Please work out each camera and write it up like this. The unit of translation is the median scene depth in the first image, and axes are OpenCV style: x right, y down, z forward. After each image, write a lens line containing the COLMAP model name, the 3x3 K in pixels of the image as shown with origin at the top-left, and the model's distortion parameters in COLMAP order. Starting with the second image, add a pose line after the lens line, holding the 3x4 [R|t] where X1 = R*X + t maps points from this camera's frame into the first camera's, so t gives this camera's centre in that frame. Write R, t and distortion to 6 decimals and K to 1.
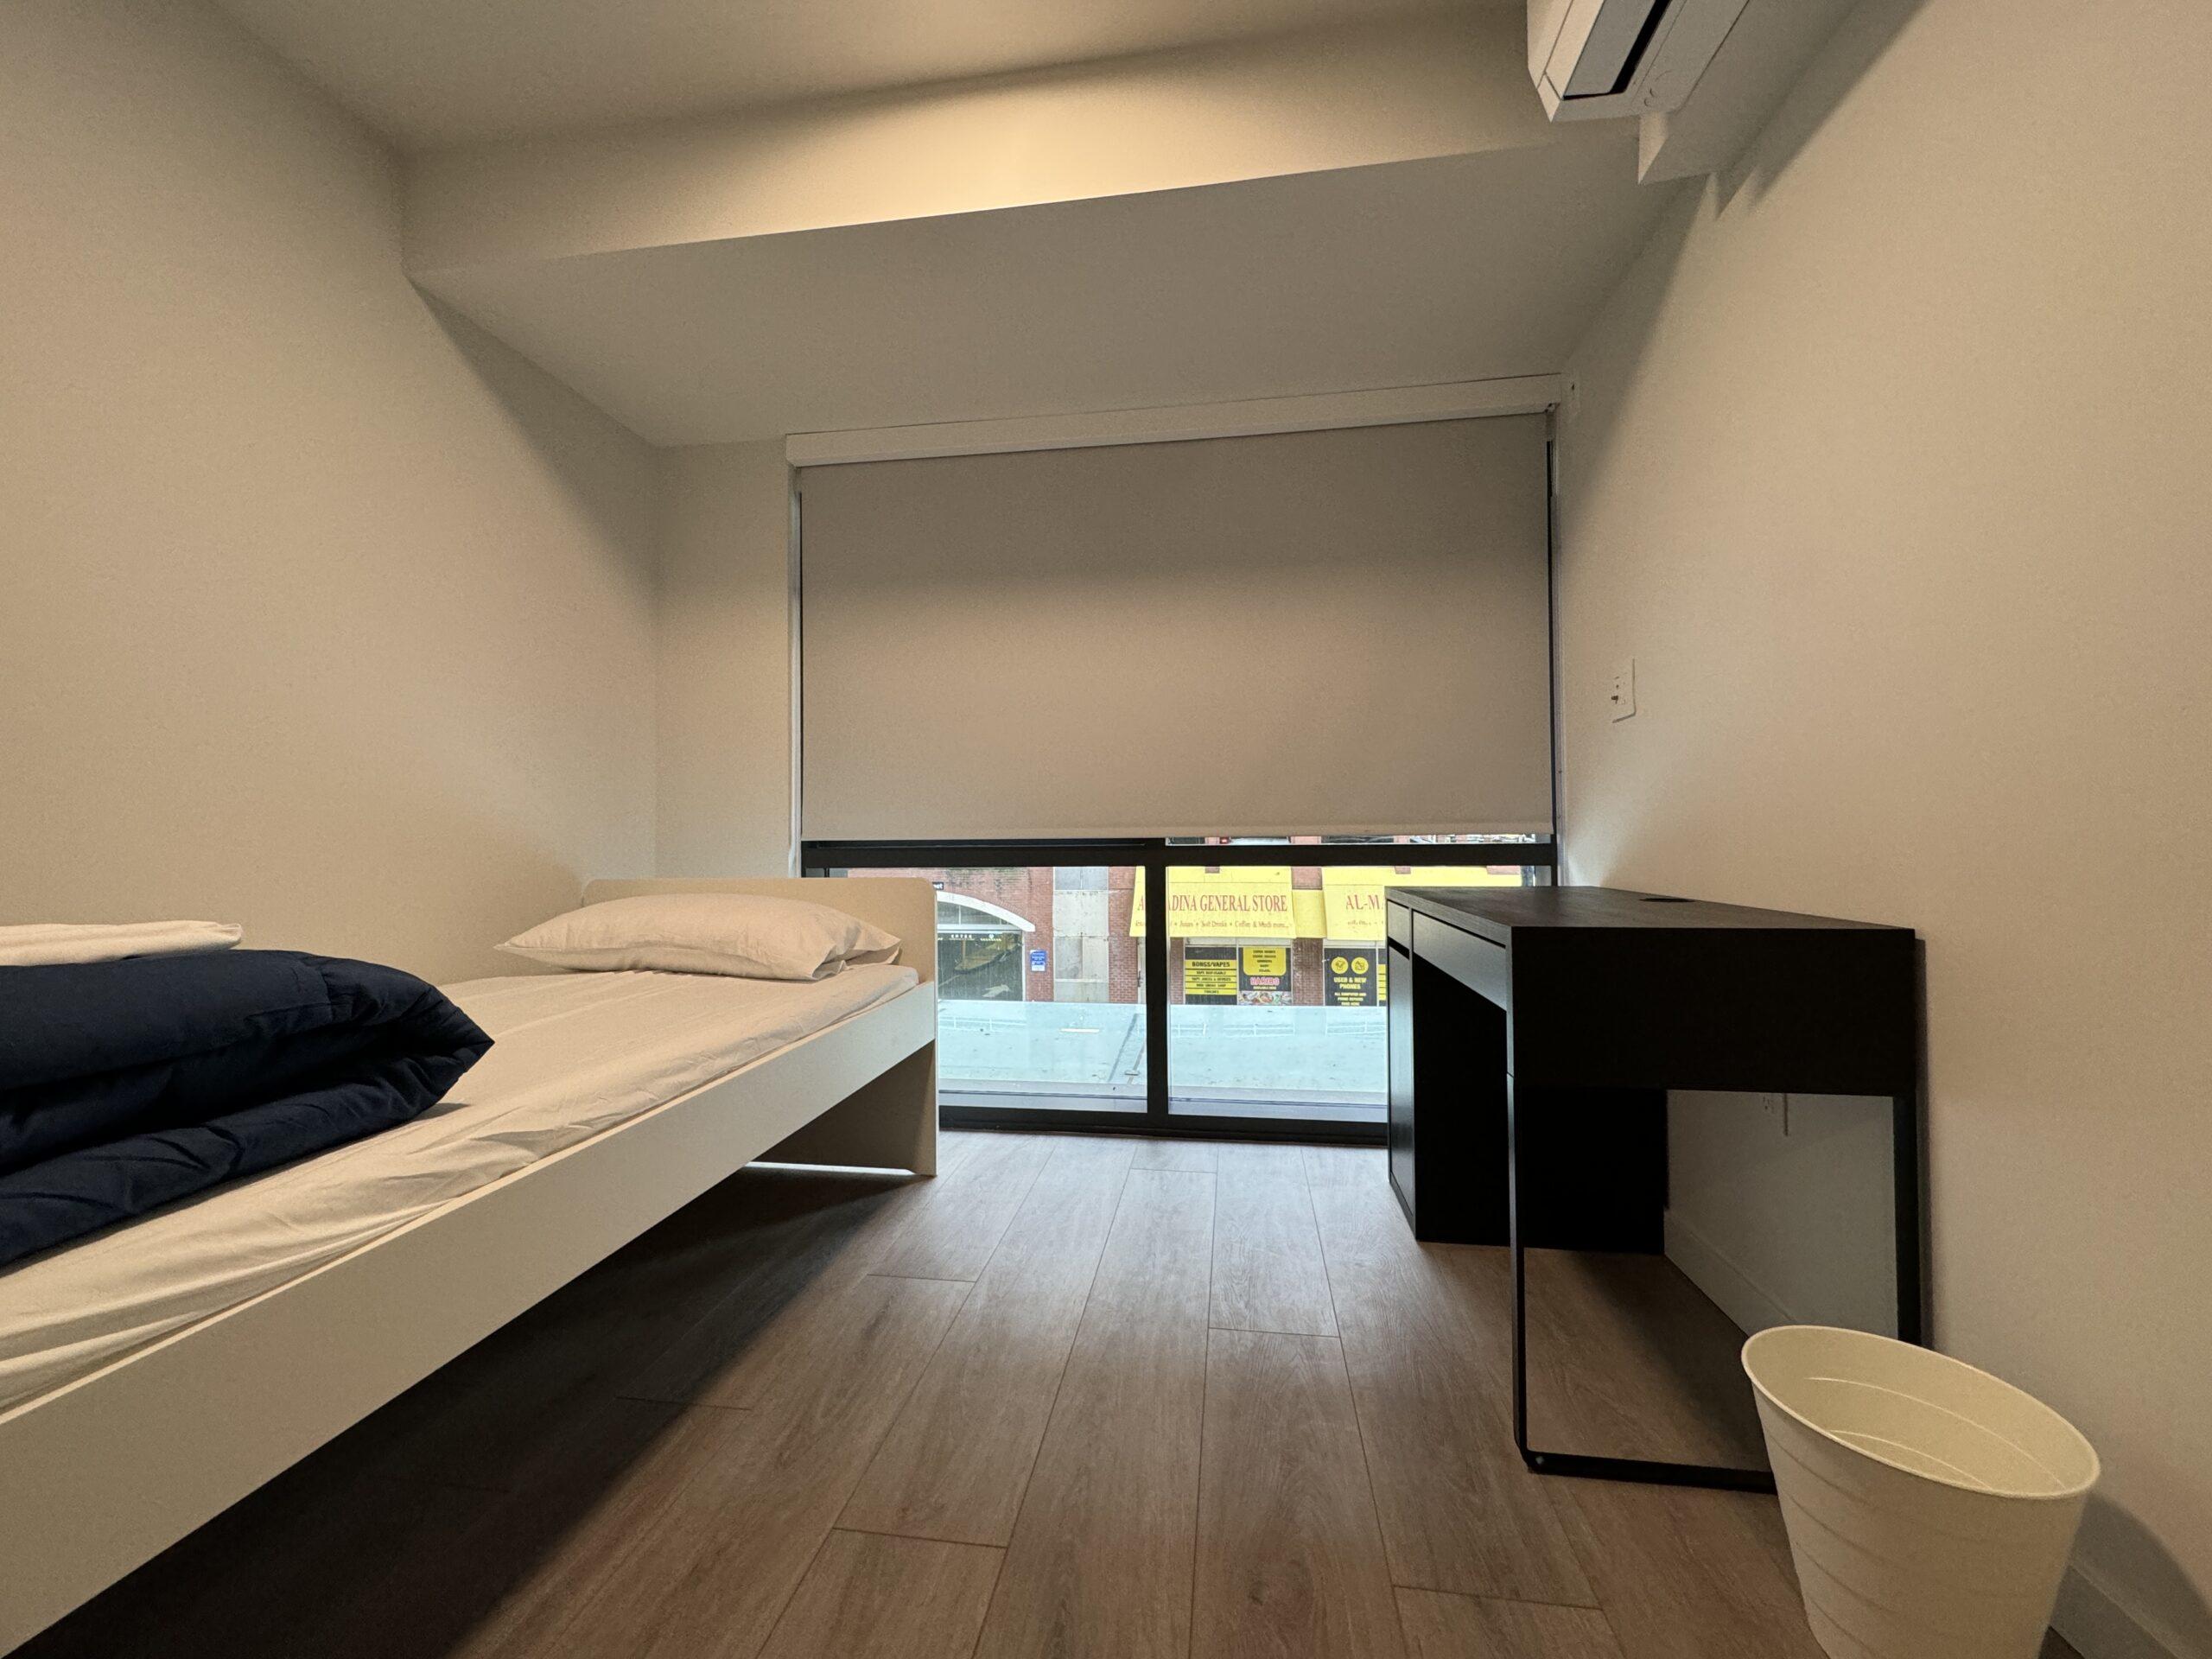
lens RADIAL K [[883.2, 0, 1106.0], [0, 883.2, 829.5], [0, 0, 1]] dist [0.001961, 0.000157]
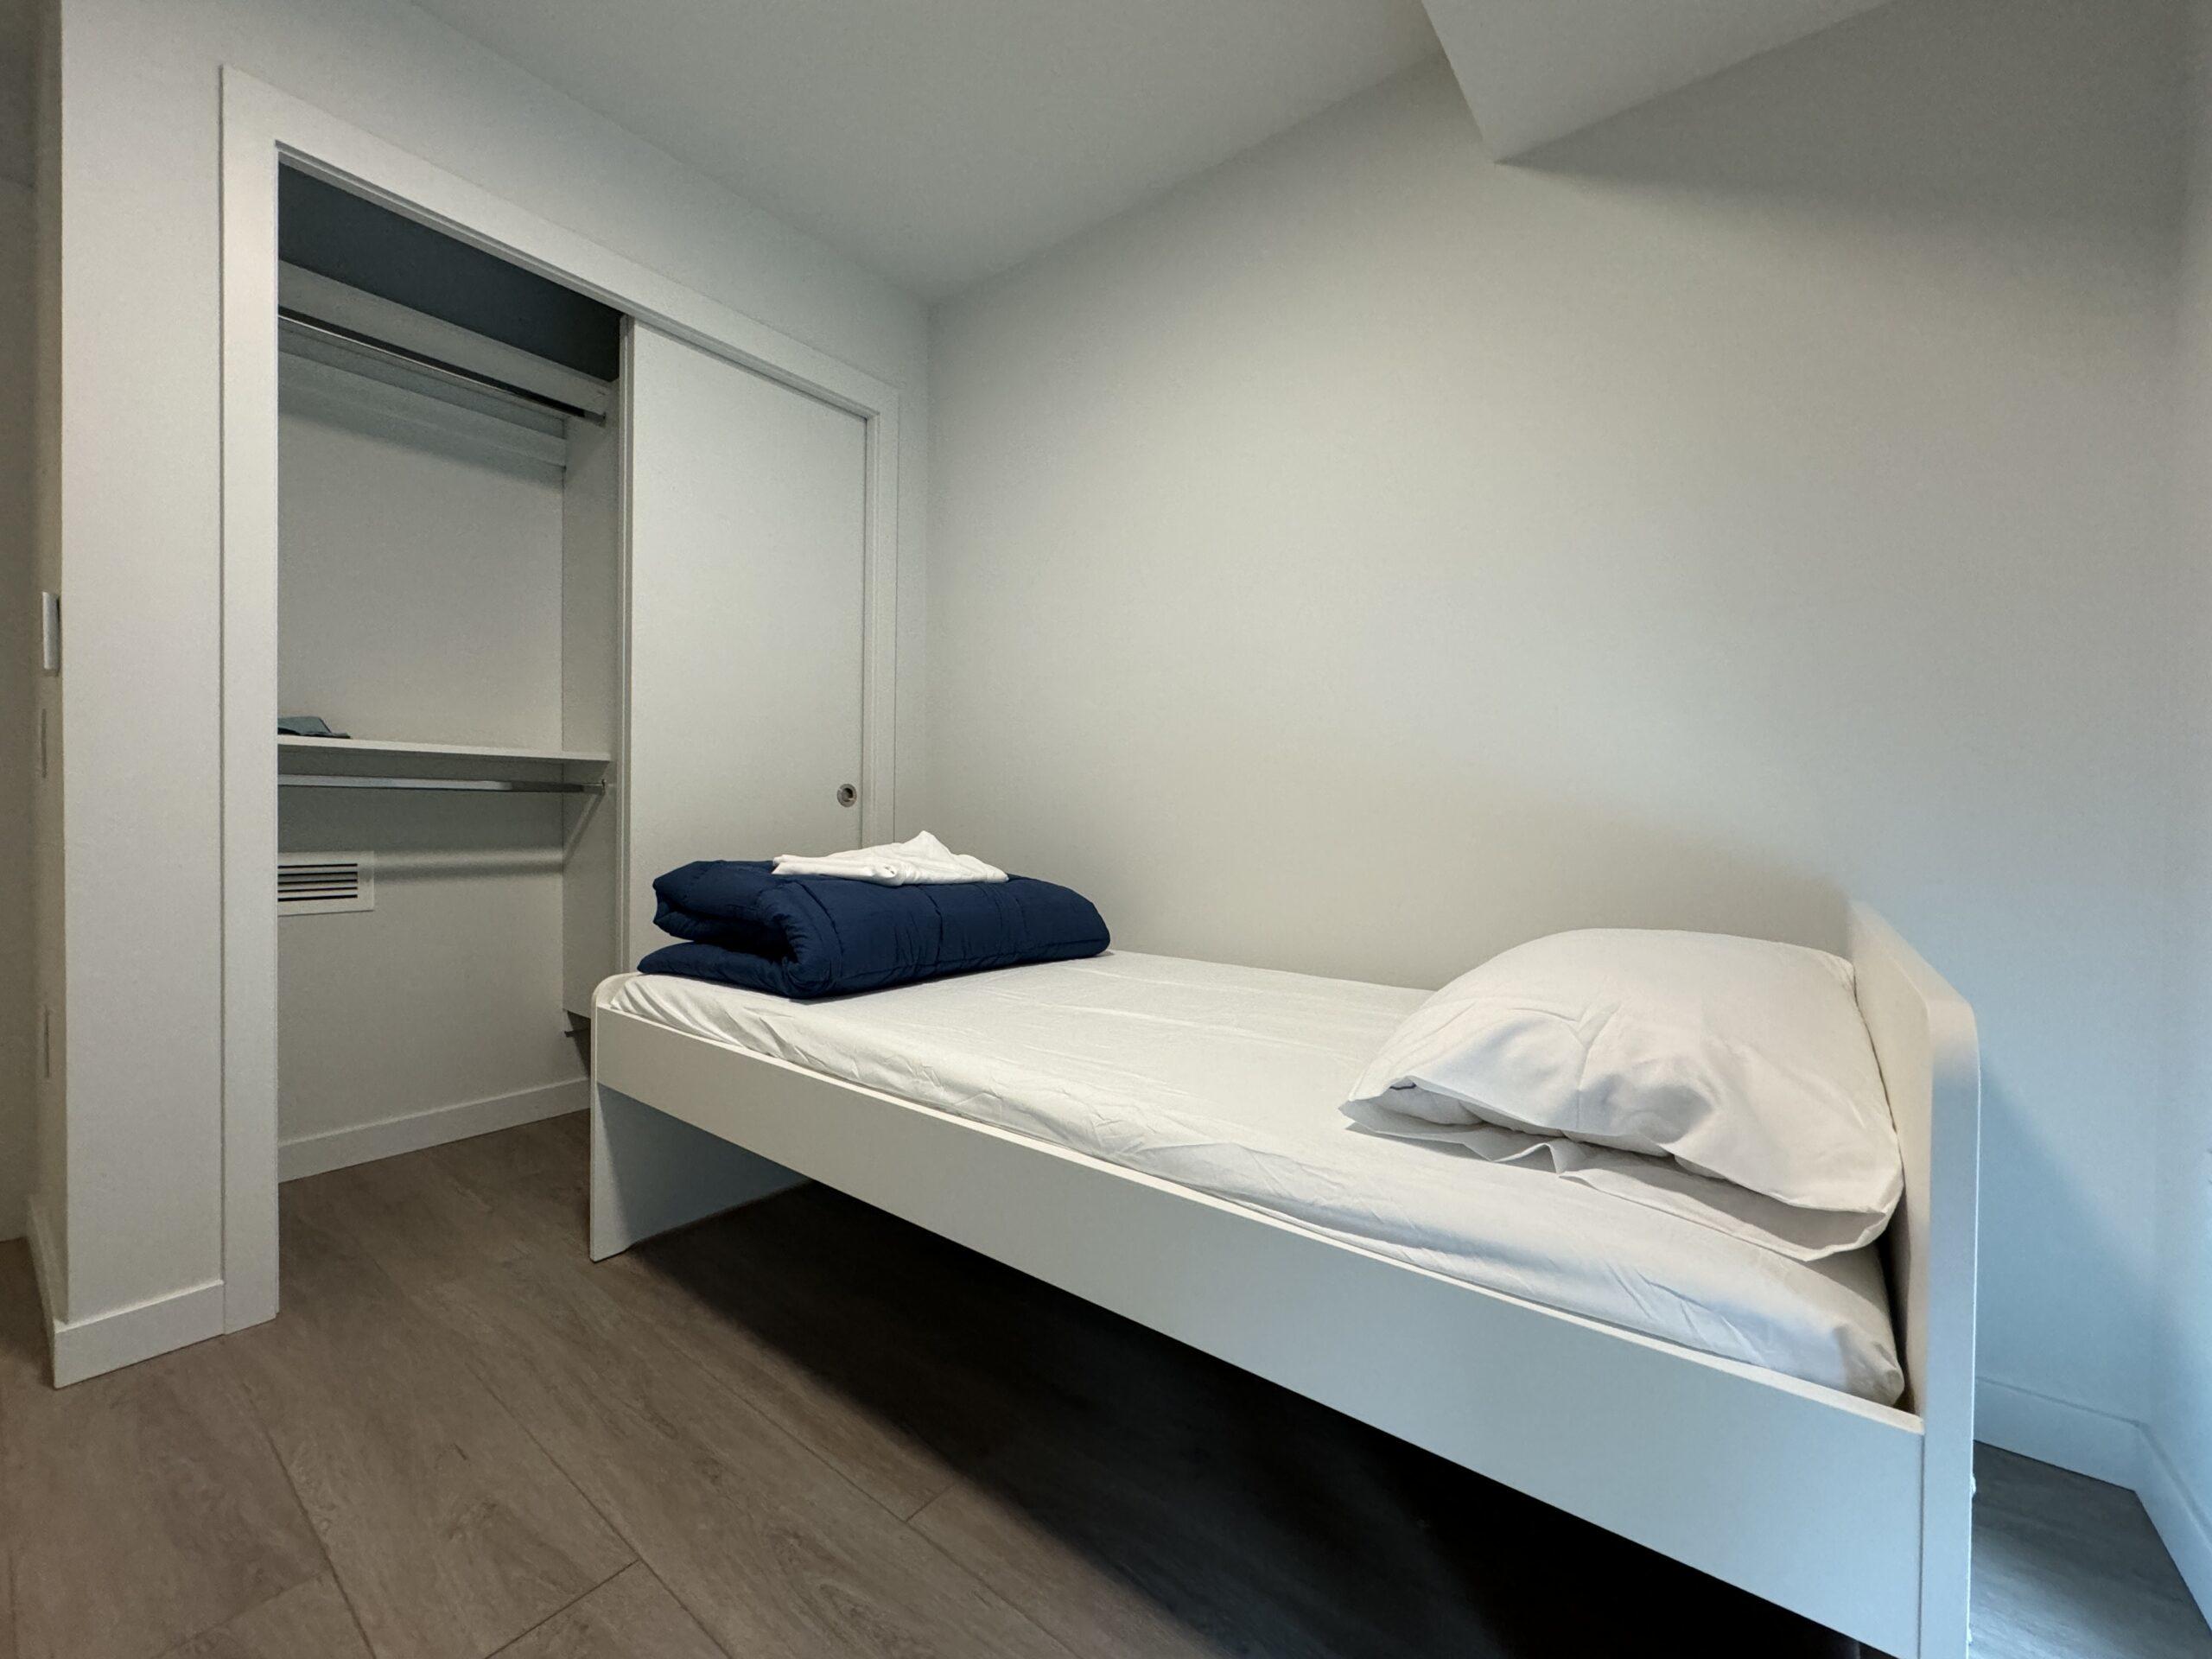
lens RADIAL K [[883.2, 0, 1102.3], [0, 883.2, 822.8], [0, 0, 1]] dist [0.001961, 0.000157]
pose [[-0.491198, 0.011983, -0.870965, 0.240515], [0.003729, 0.999925, 0.011654, -0.000246], [0.871040, 0.002476, -0.491206, 1.748004]]
